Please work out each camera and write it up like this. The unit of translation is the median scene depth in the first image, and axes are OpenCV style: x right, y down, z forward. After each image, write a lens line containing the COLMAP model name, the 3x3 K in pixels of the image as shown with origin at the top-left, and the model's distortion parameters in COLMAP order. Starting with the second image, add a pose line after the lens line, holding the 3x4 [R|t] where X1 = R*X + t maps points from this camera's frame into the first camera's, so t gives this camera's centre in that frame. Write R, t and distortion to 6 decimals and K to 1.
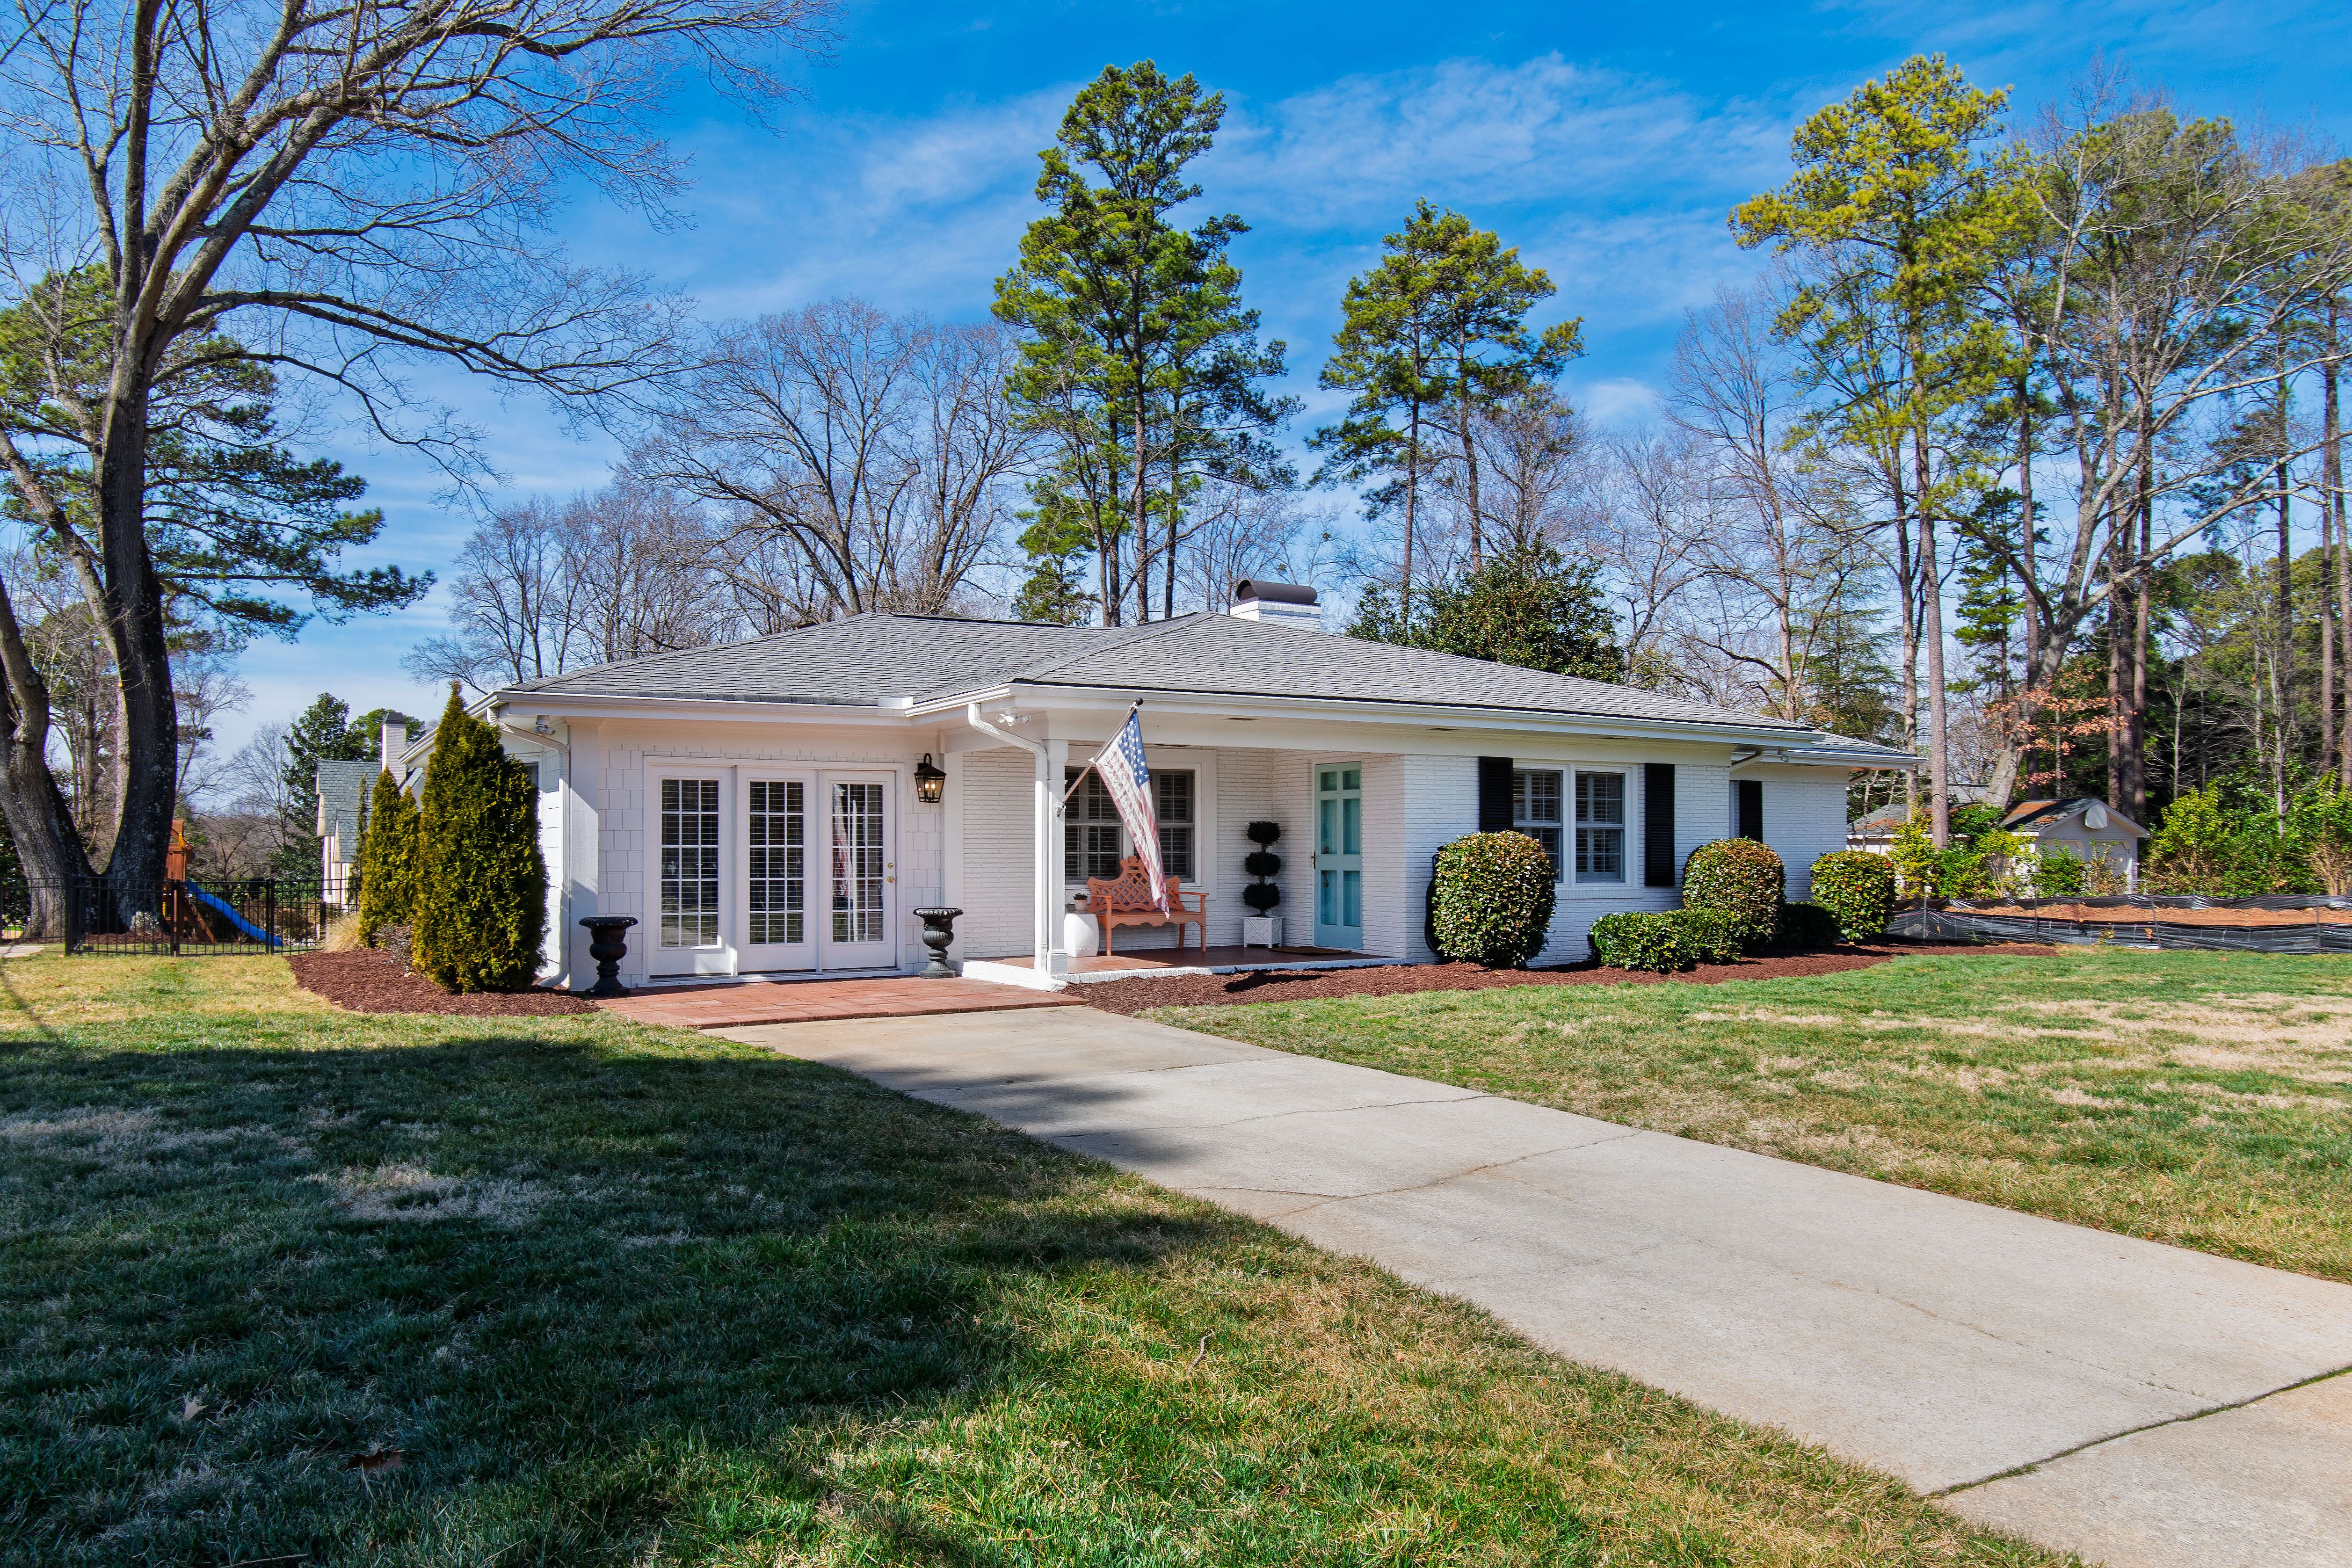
lens RADIAL K [[1530.5, 0, 1161.5], [0, 1530.5, 806.3], [0, 0, 1]] dist [0.005136, 0.002136]
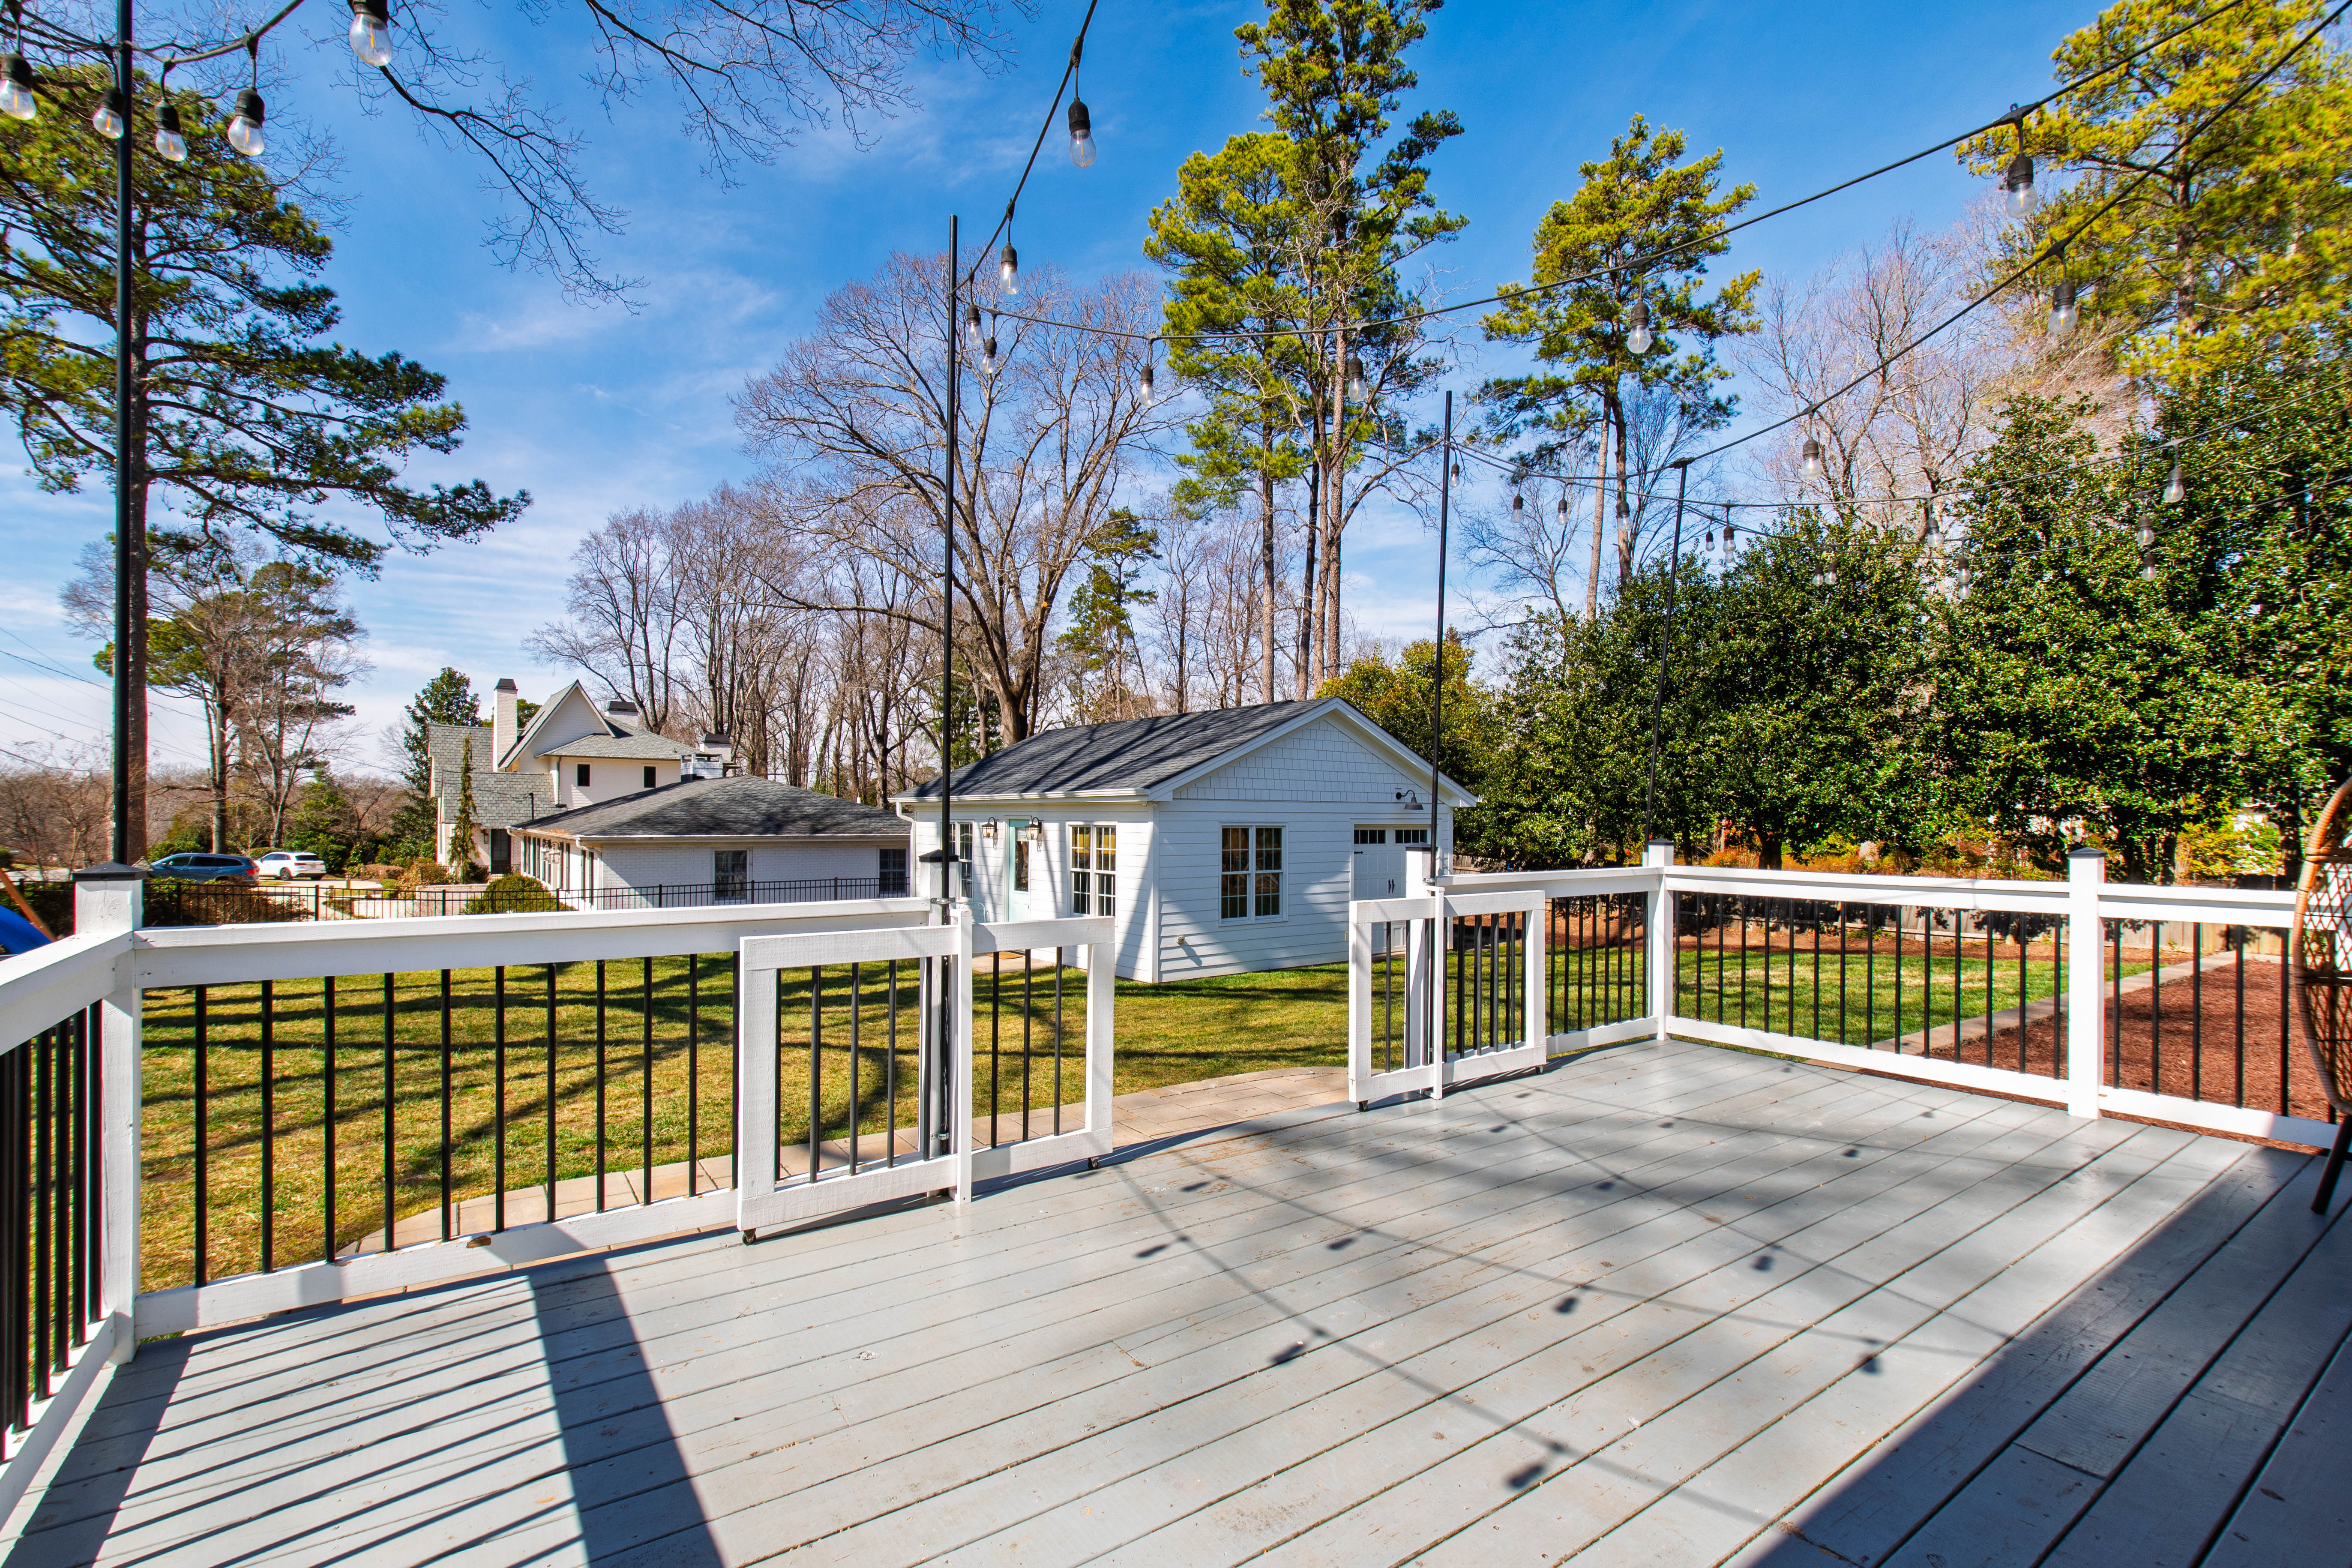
lens RADIAL K [[1049.4, 0, 1168.0], [0, 1049.4, 803.5], [0, 0, 1]] dist [-0.002393, -0.000272]
pose [[0.997006, 0.007321, 0.076972, -0.161480], [-0.008535, 0.999844, 0.015453, 0.013477], [-0.076847, -0.016064, 0.996914, 0.386402]]
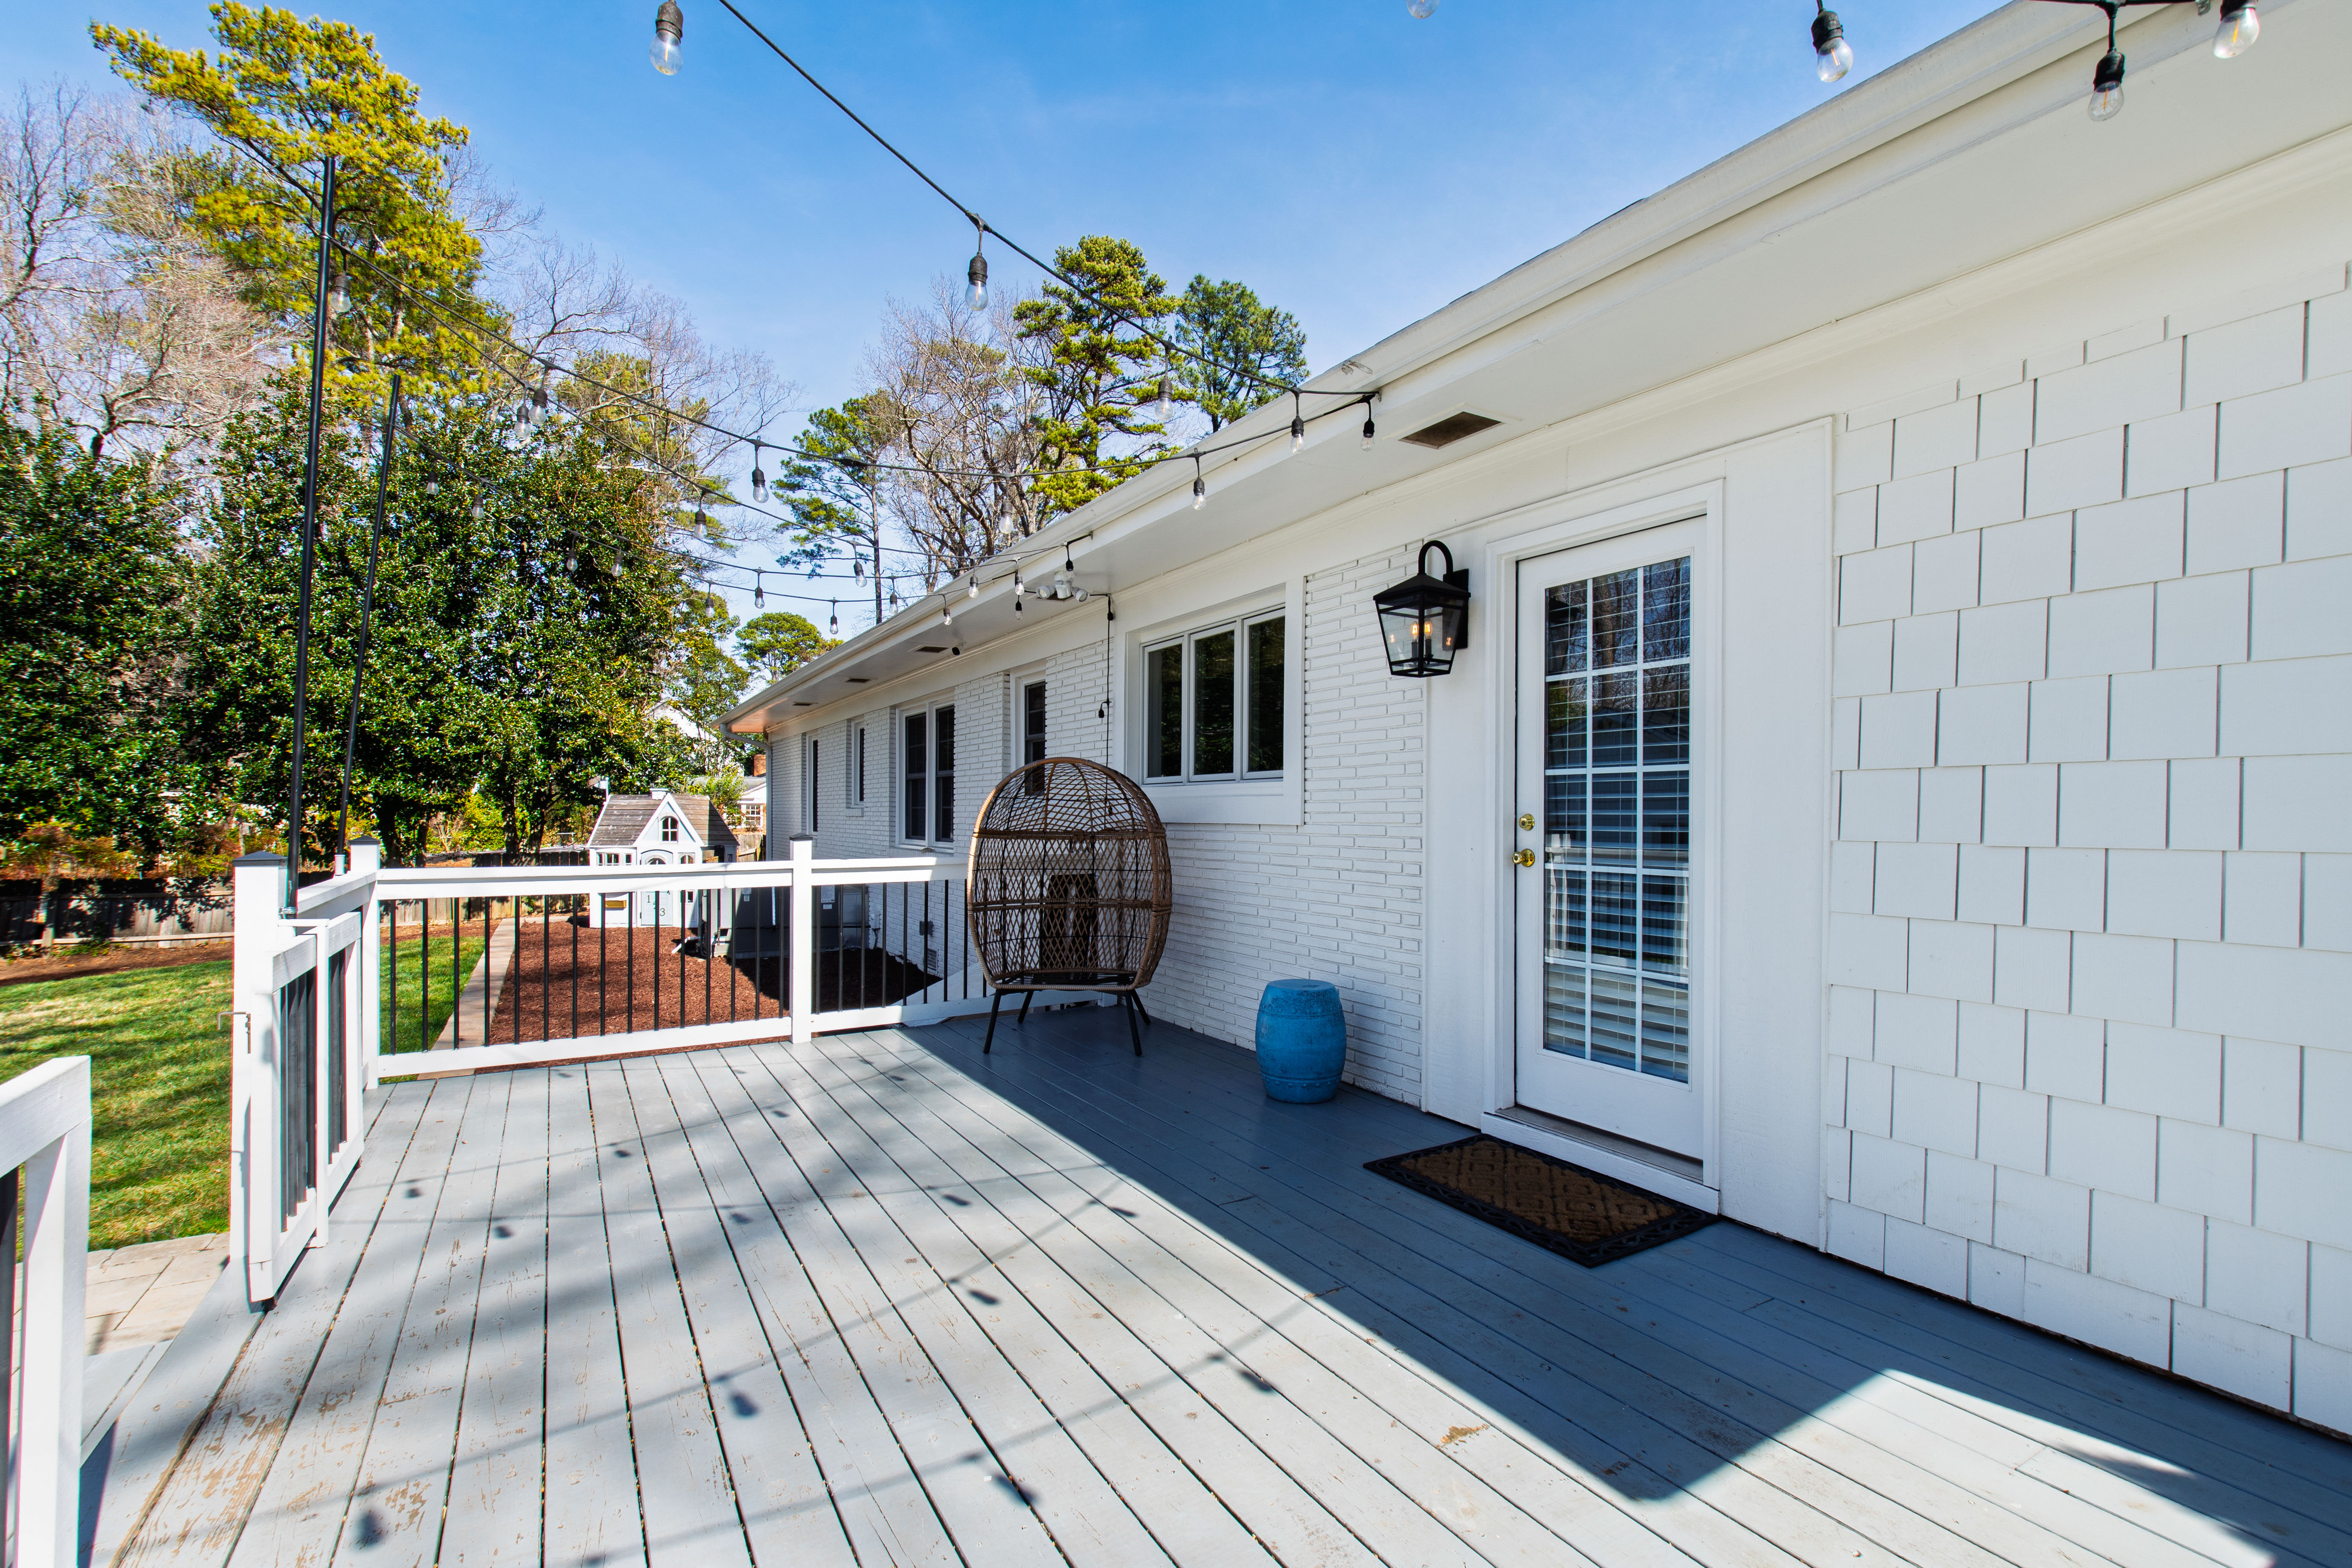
lens RADIAL K [[1043.7, 0, 1163.1], [0, 1043.7, 811.9], [0, 0, 1]] dist [0.000682, 0.000897]
pose [[-0.006699, -0.000153, 0.999978, -0.187018], [-0.028689, 0.999588, -0.000039, 0.014333], [-0.999566, -0.028689, -0.006701, 0.424204]]
